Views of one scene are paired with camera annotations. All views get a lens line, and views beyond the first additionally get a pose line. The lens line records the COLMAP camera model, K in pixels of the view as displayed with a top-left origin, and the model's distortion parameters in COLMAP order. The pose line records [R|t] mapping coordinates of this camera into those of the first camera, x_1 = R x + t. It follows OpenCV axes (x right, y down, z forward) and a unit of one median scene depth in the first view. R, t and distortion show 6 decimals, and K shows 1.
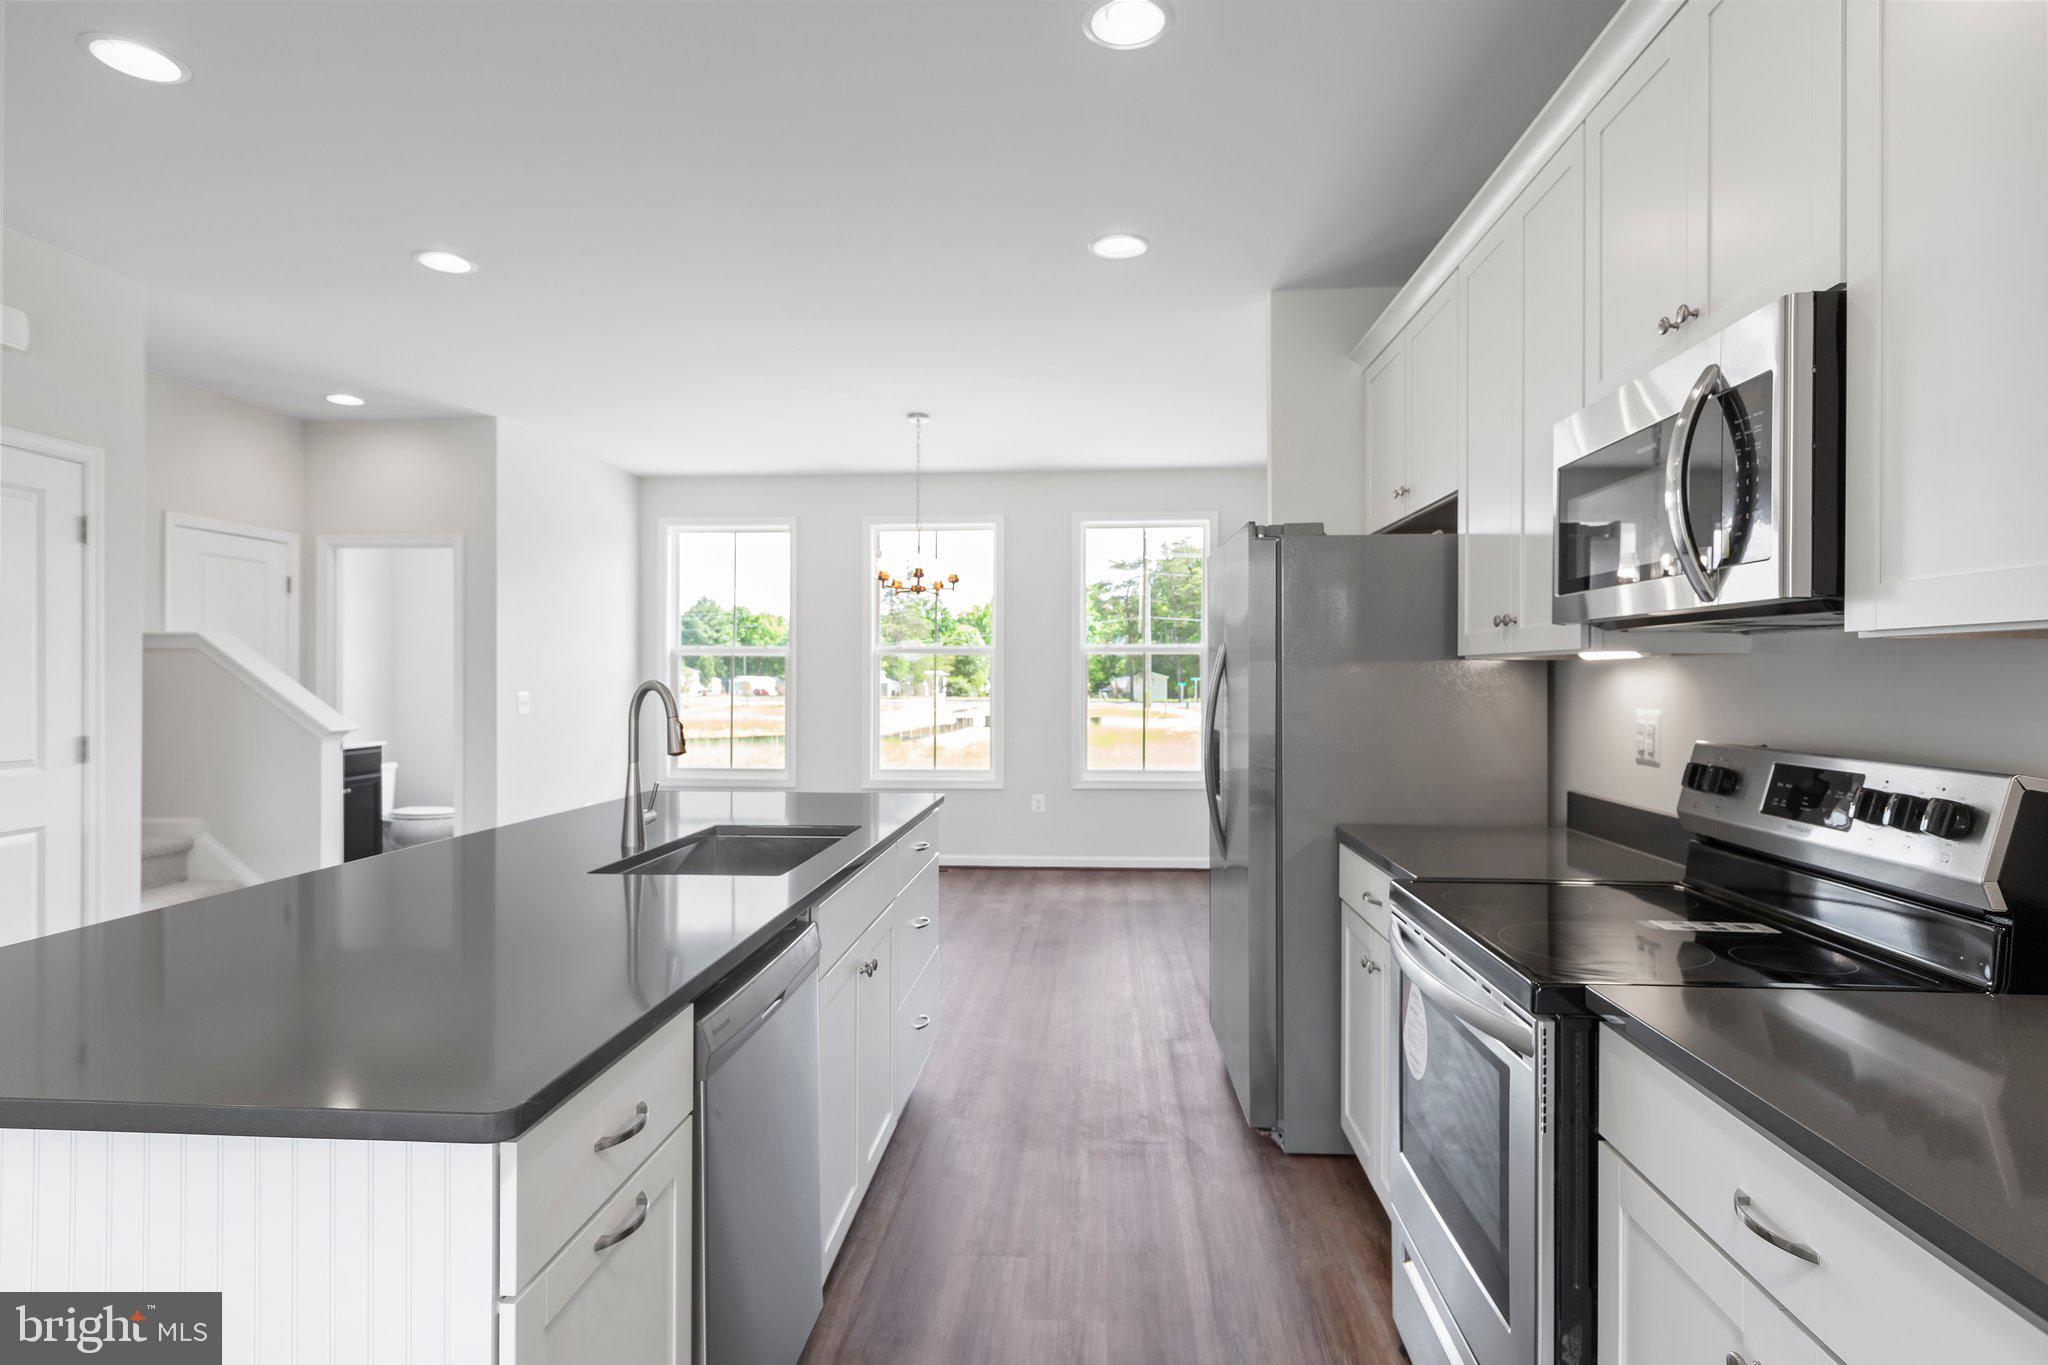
lens RADIAL K [[1080.4, 0, 1015.5], [0, 1080.4, 681.0], [0, 0, 1]] dist [0.004642, 0.000486]
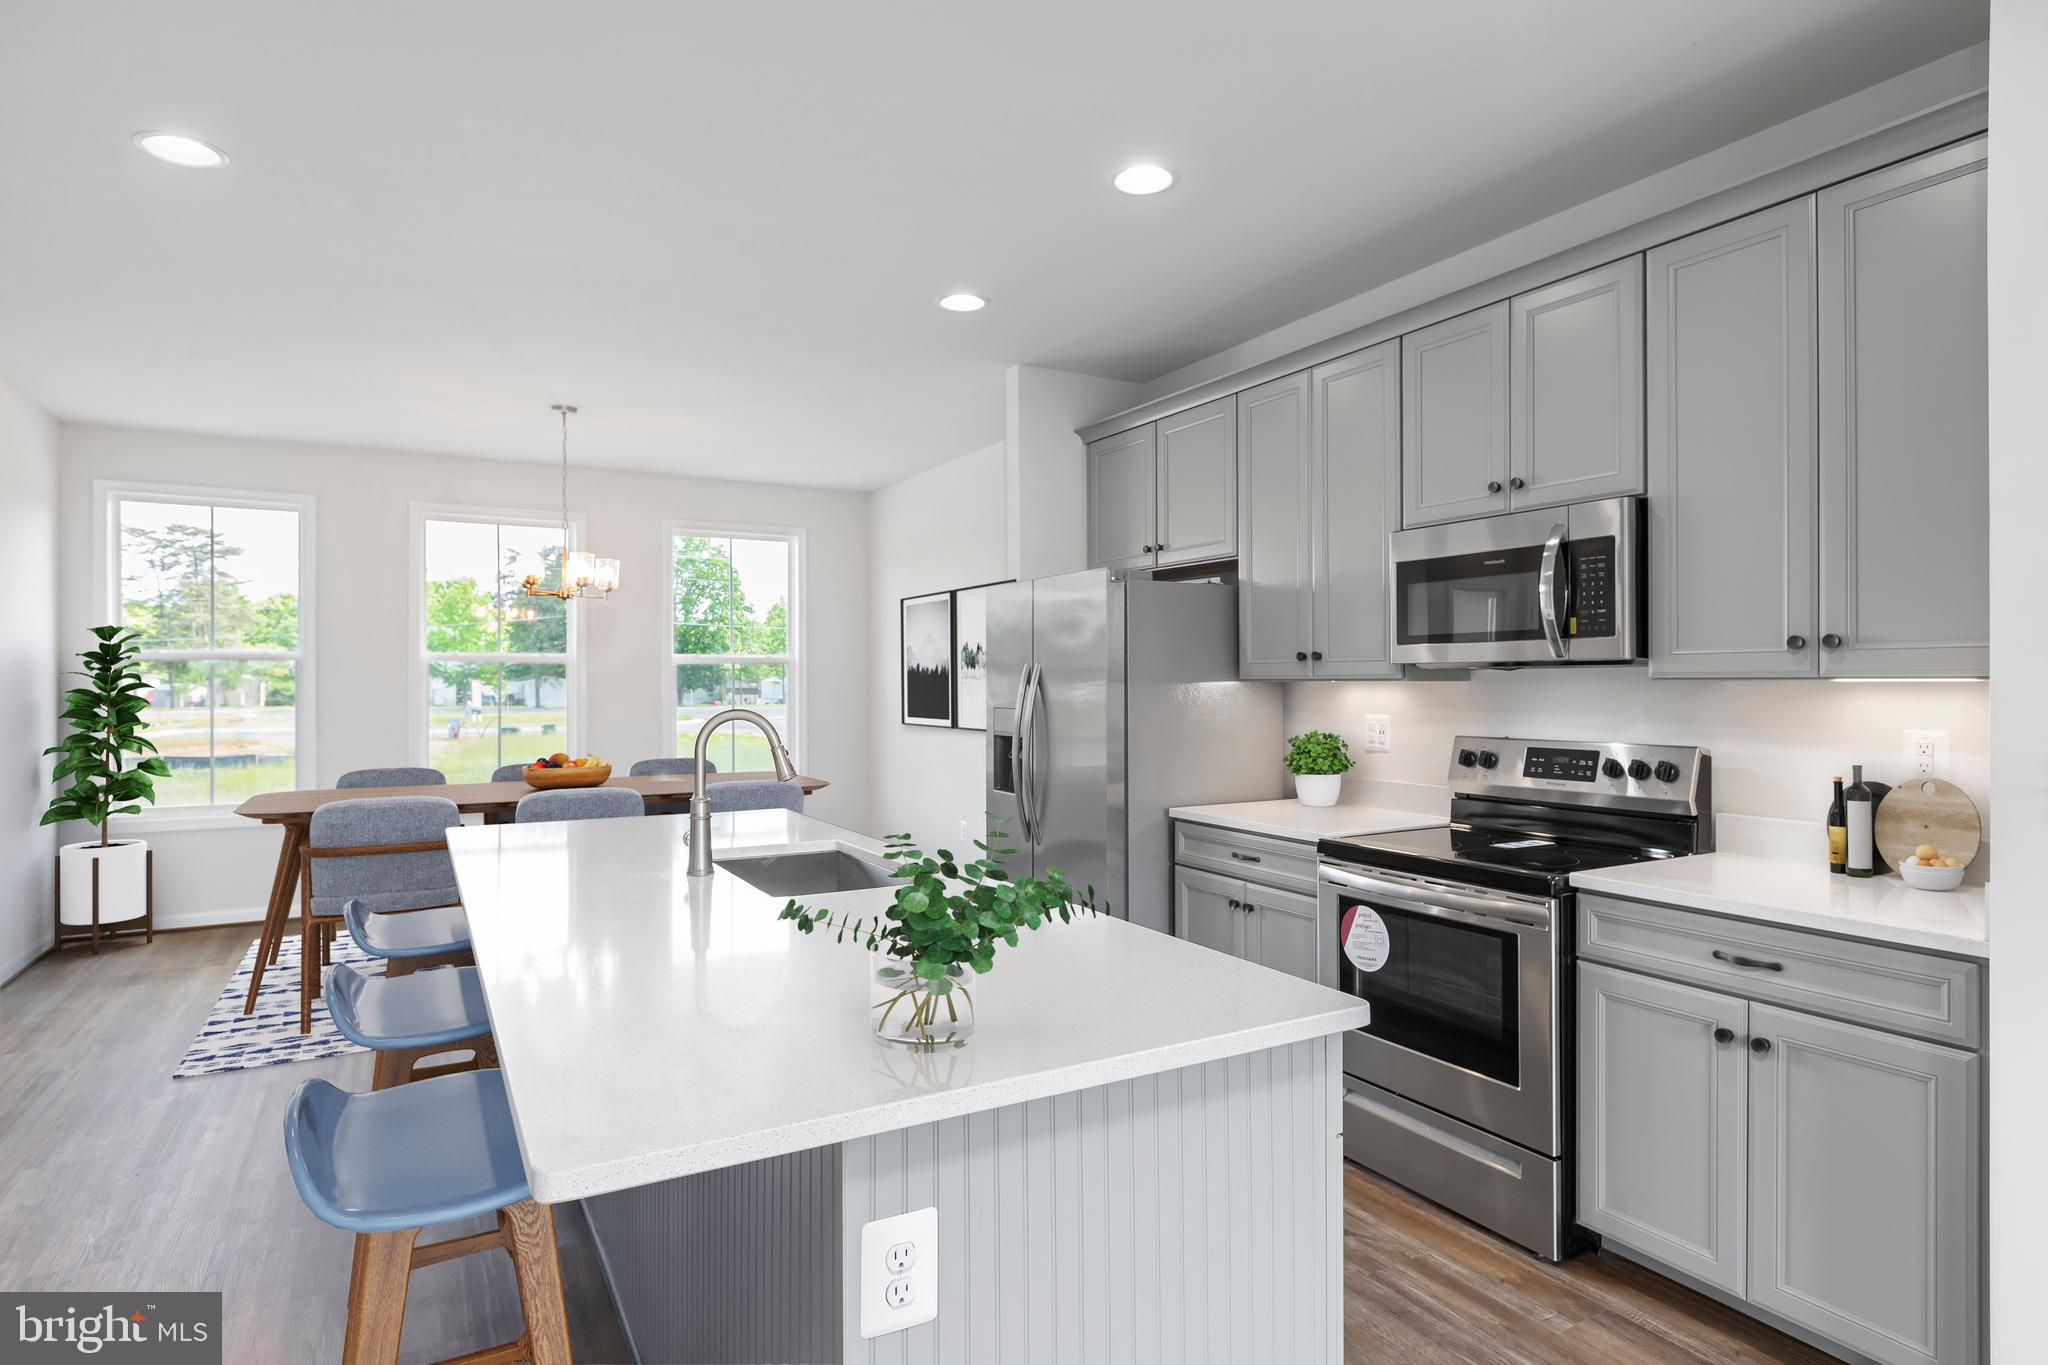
lens RADIAL K [[1081.0, 0, 1022.4], [0, 1081.0, 679.5], [0, 0, 1]] dist [-0.001400, 0.000344]
pose [[0.812683, 0.009378, 0.582631, -0.719909], [-0.001435, 0.999900, -0.014093, -0.005269], [-0.582705, 0.010617, 0.812615, 0.048802]]
